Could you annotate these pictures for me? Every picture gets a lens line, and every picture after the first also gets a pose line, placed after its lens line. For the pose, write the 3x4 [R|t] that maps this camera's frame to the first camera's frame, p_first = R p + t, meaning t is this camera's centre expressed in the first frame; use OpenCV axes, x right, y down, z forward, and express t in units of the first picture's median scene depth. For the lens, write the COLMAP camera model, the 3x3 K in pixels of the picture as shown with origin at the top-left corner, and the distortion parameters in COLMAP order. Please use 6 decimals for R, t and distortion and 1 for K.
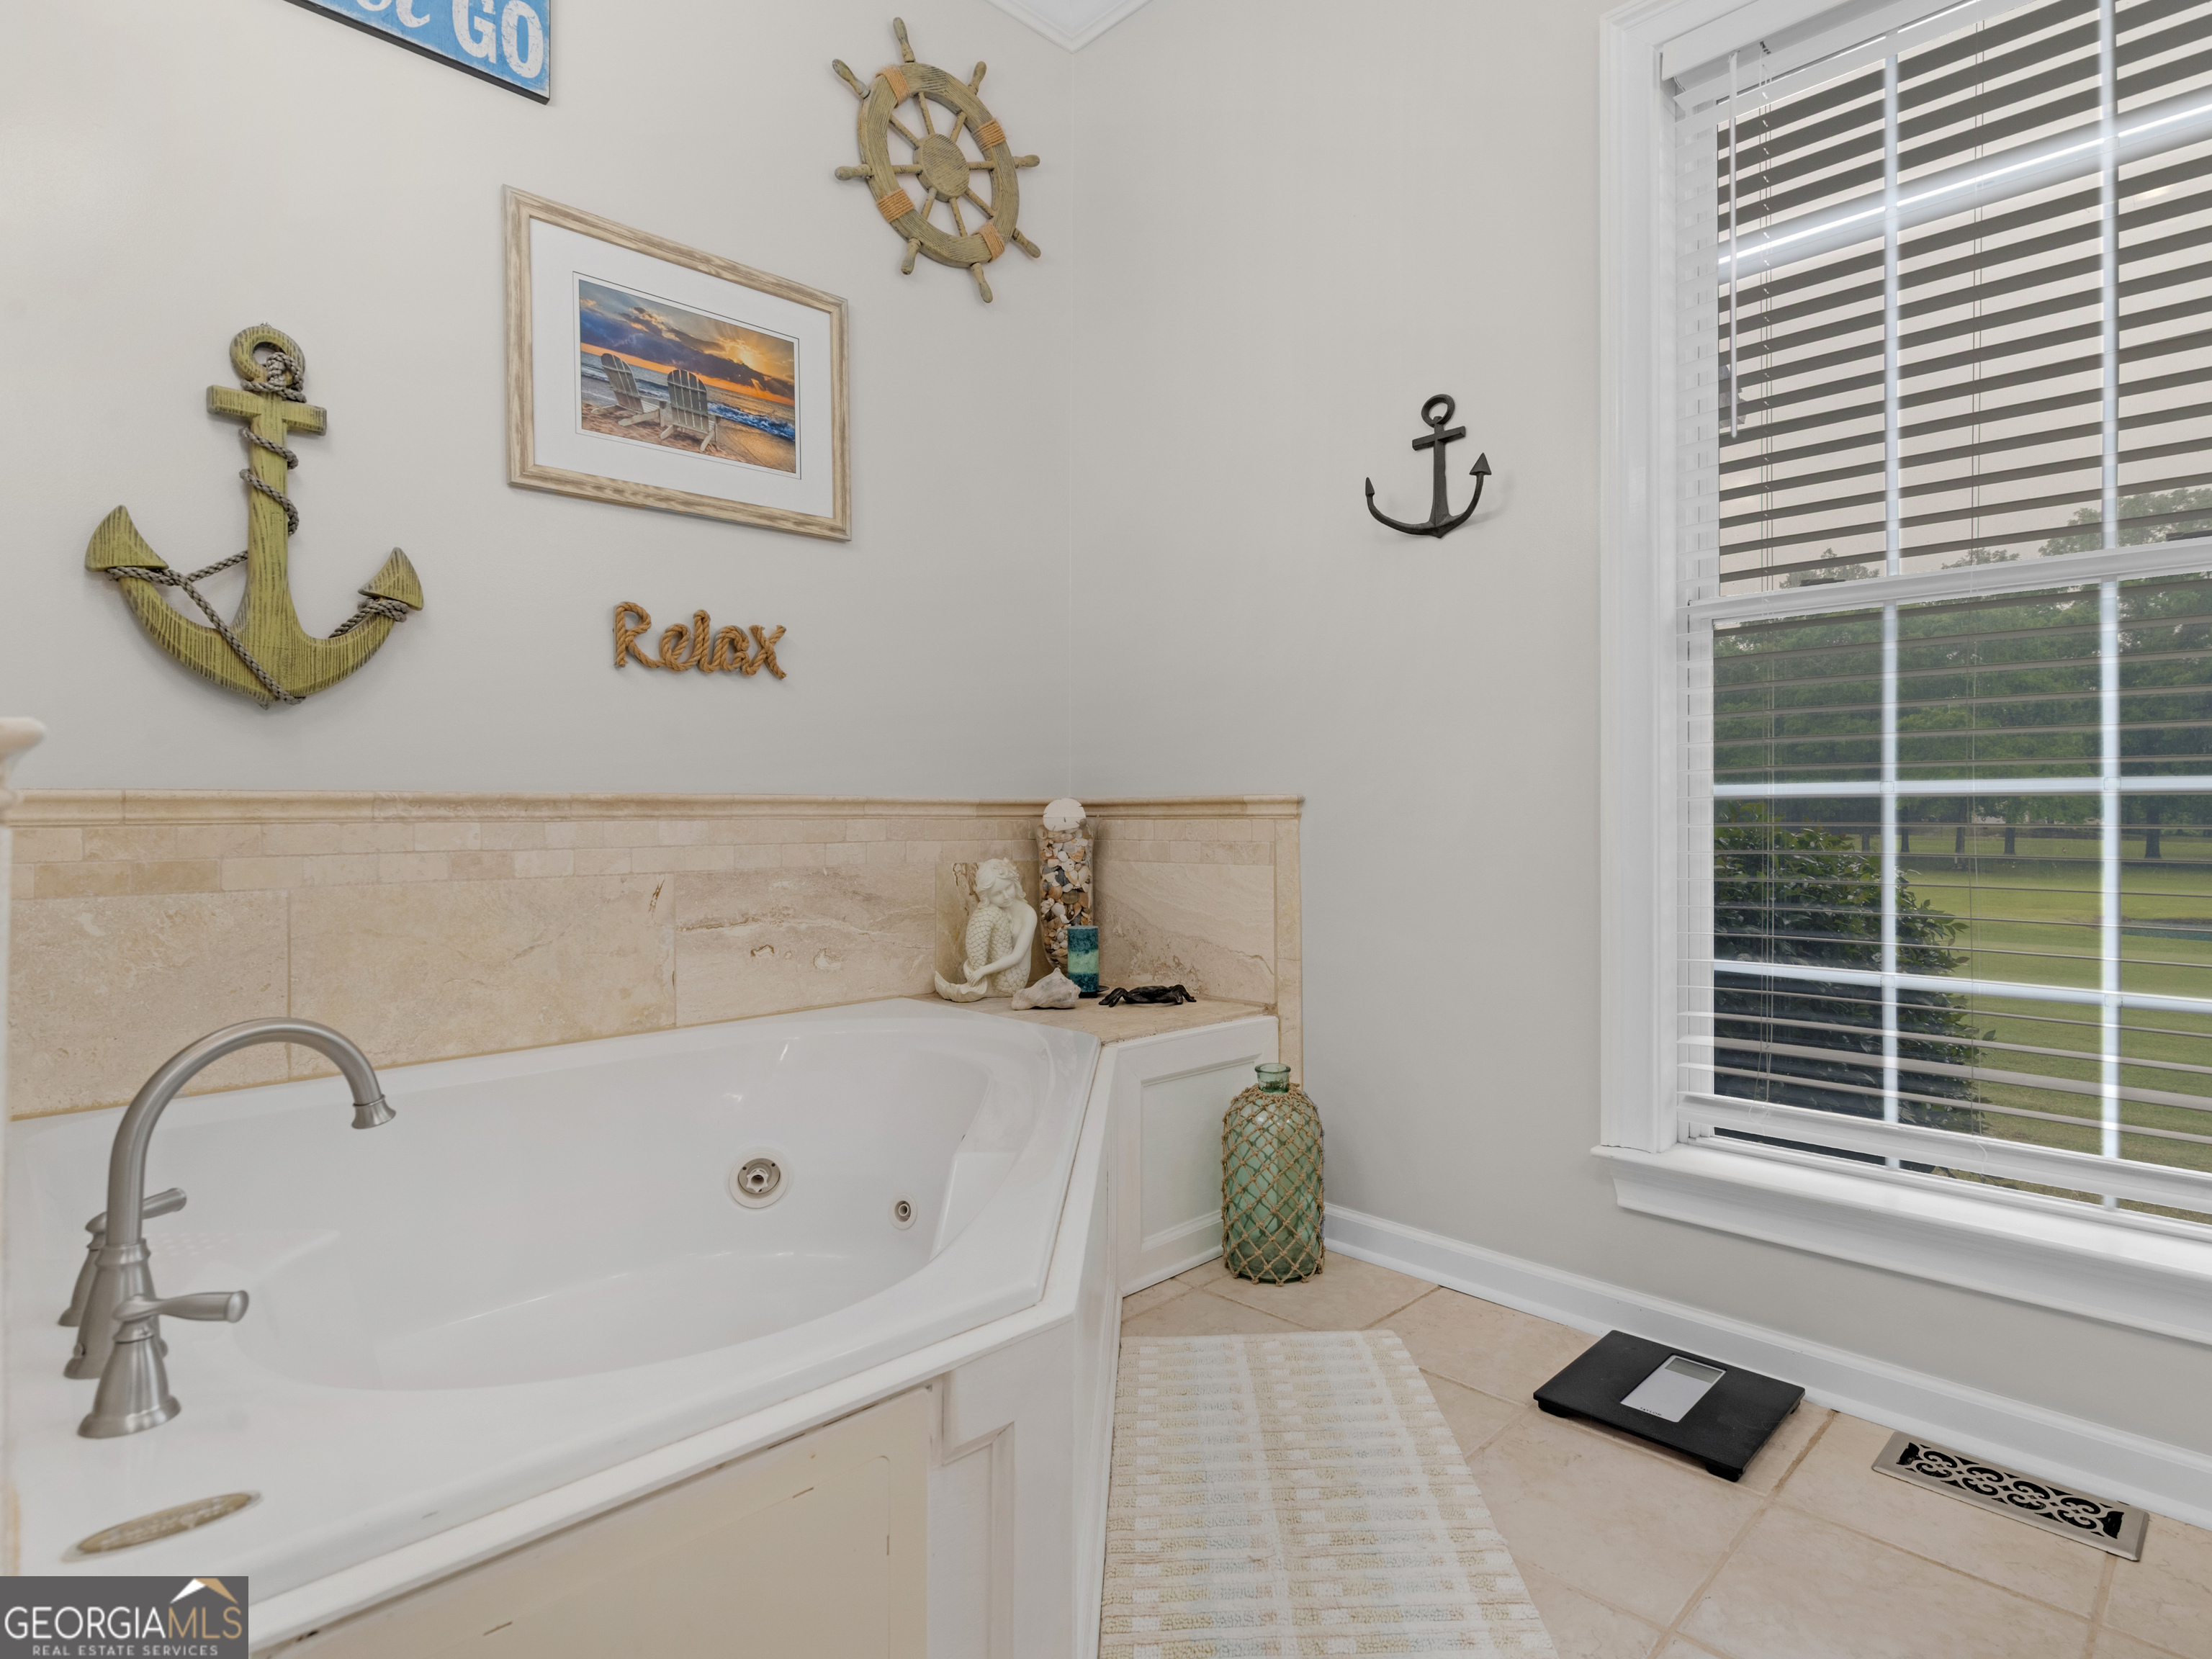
lens RADIAL K [[1131.2, 0, 1011.3], [0, 1131.2, 801.3], [0, 0, 1]] dist [-0.015912, 0.000031]
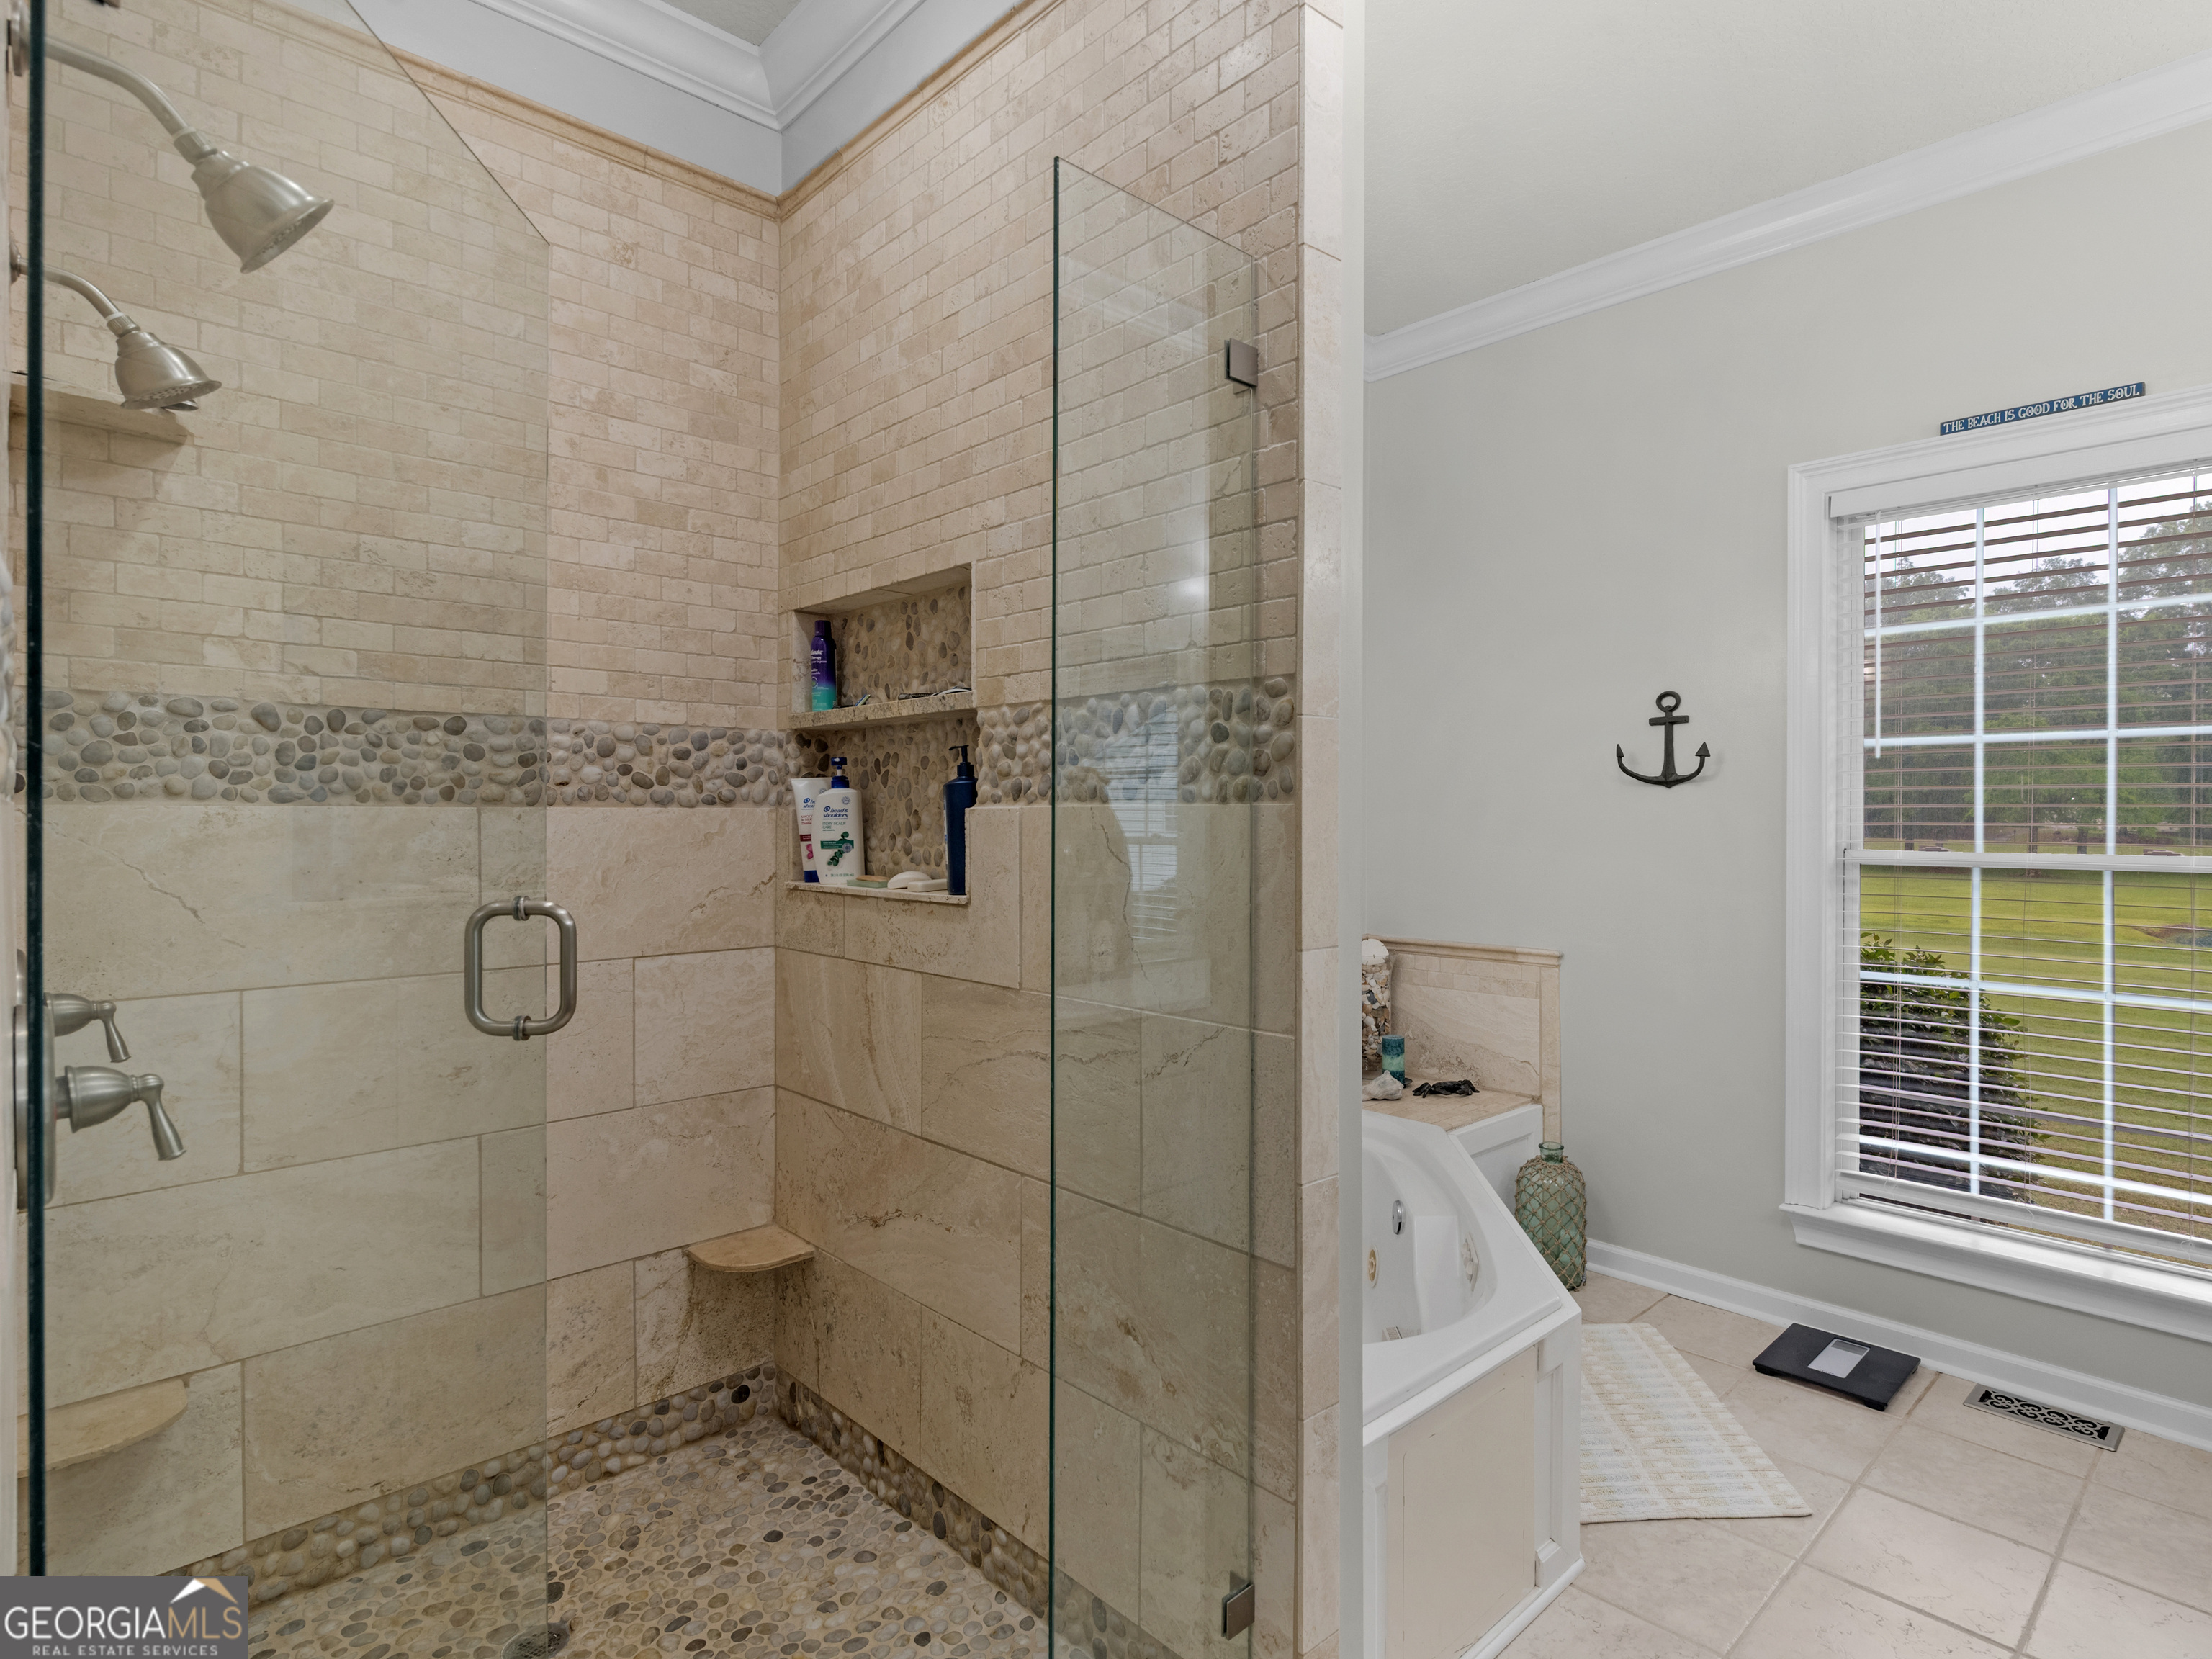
lens RADIAL K [[1128.9, 0, 1098.1], [0, 1128.9, 821.1], [0, 0, 1]] dist [-0.002606, -0.000260]
pose [[0.999983, -0.002588, 0.005270, -0.432102], [0.002508, 0.999883, 0.015057, -0.248727], [-0.005309, -0.015044, 0.999873, -0.543506]]
